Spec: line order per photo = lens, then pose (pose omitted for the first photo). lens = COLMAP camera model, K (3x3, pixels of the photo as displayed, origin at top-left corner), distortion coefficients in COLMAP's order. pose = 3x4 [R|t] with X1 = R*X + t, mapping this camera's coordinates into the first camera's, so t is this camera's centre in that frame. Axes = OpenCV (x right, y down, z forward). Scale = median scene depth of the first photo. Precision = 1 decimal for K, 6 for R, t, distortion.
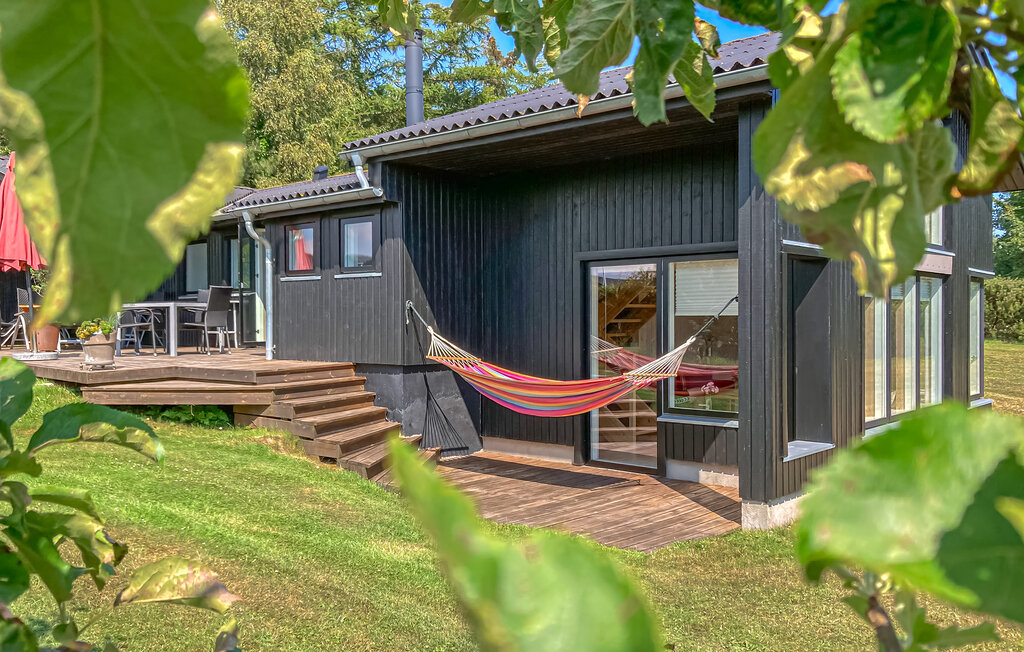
lens RADIAL K [[859.5, 0, 512.0], [0, 859.5, 326.0], [0, 0, 1]] dist [0.007727, 0.000907]
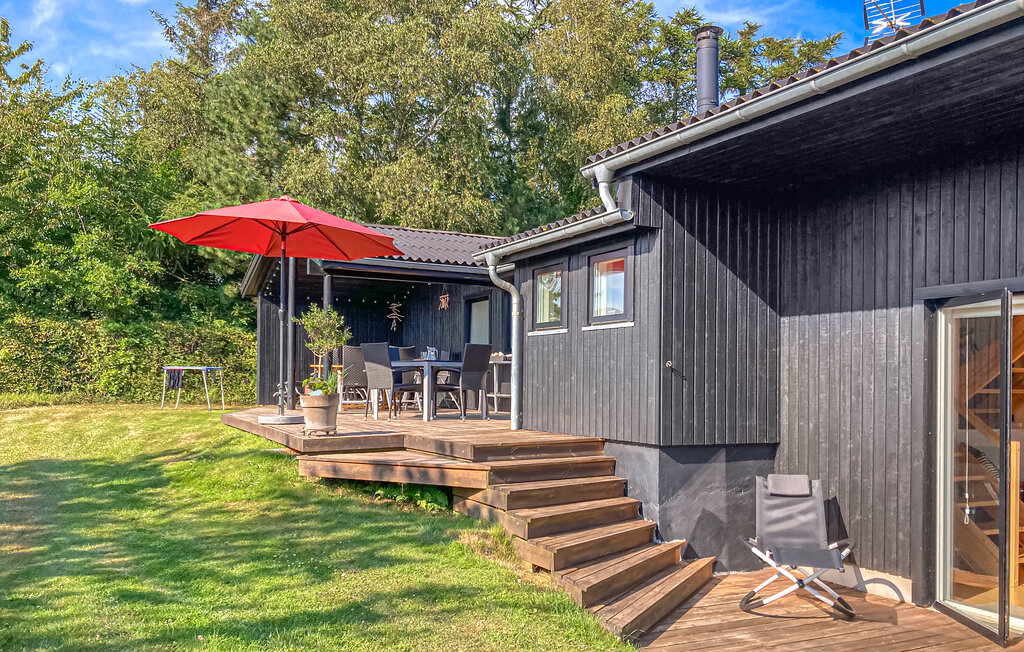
lens RADIAL K [[875.0, 0, 501.6], [0, 875.0, 373.1], [0, 0, 1]] dist [0.006032, 0.003681]
pose [[0.924293, 0.009330, -0.381571, 0.035223], [-0.016902, 0.999721, -0.016499, -0.002113], [0.381310, 0.021699, 0.924192, 0.239728]]
